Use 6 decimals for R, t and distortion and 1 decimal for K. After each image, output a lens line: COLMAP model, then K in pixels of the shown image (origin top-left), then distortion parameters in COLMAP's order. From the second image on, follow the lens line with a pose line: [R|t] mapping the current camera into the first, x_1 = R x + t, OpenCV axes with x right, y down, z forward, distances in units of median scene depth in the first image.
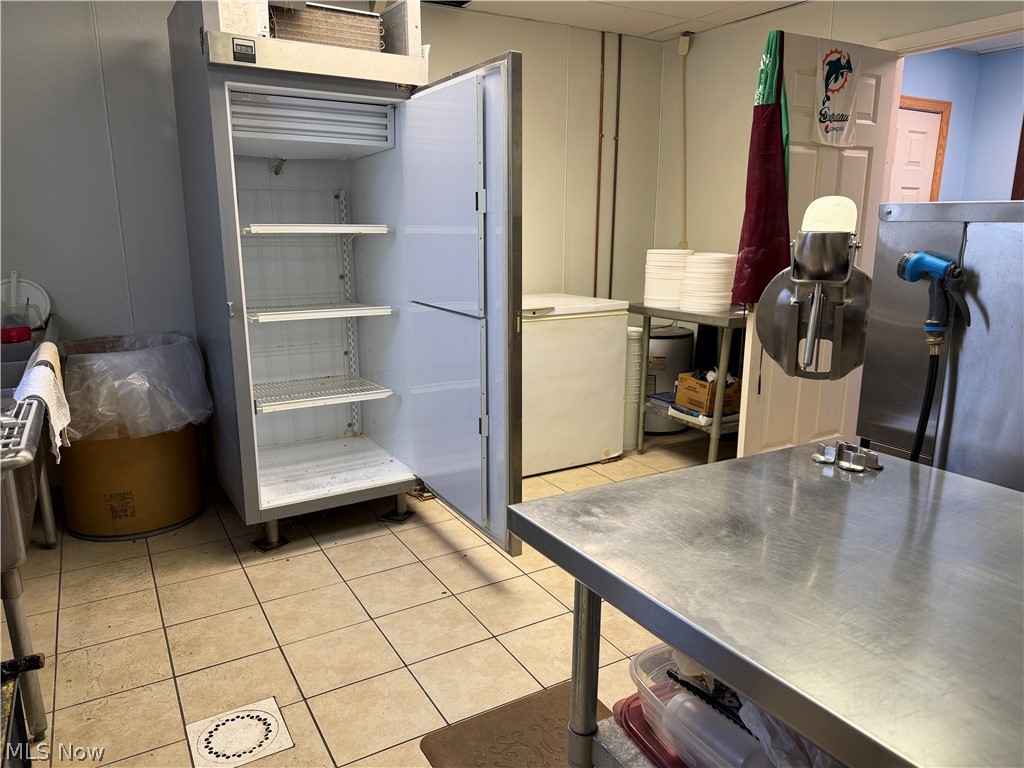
lens RADIAL K [[727.6, 0, 512.1], [0, 727.6, 384.4], [0, 0, 1]] dist [0.036320, -0.038392]
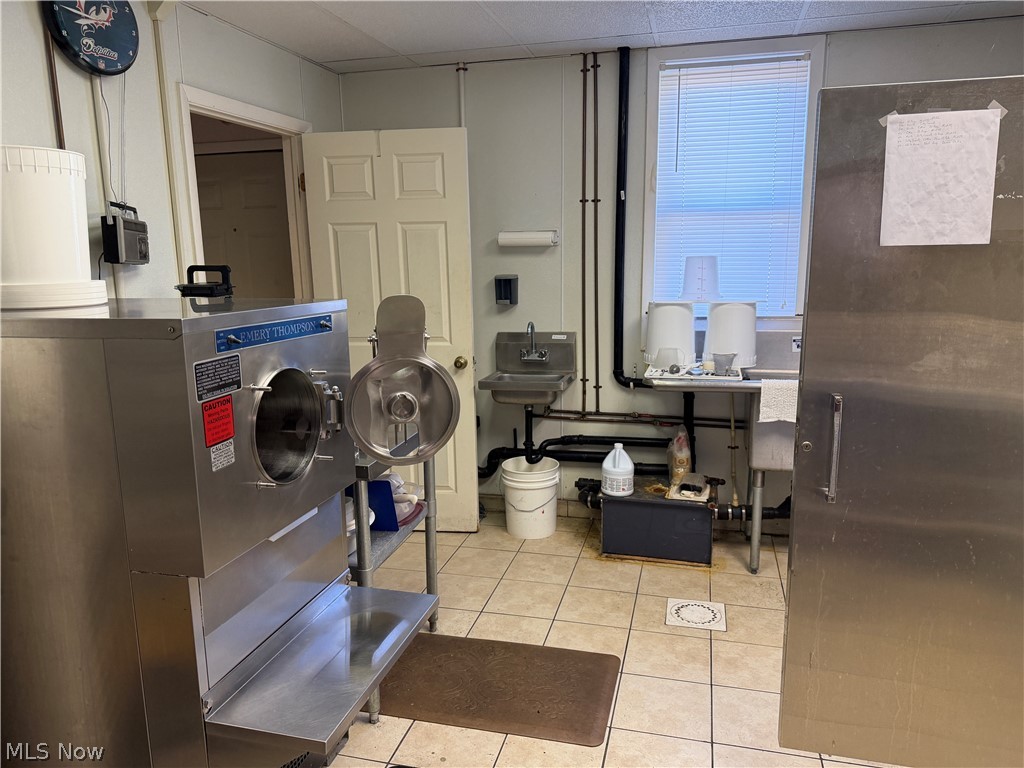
lens RADIAL K [[727.6, 0, 513.3], [0, 727.6, 386.1], [0, 0, 1]] dist [0.036320, -0.038392]
pose [[-0.703971, 0.127201, -0.698745, 0.834900], [-0.153179, 0.933484, 0.324258, -0.367286], [0.693513, 0.335302, -0.637661, 1.464949]]
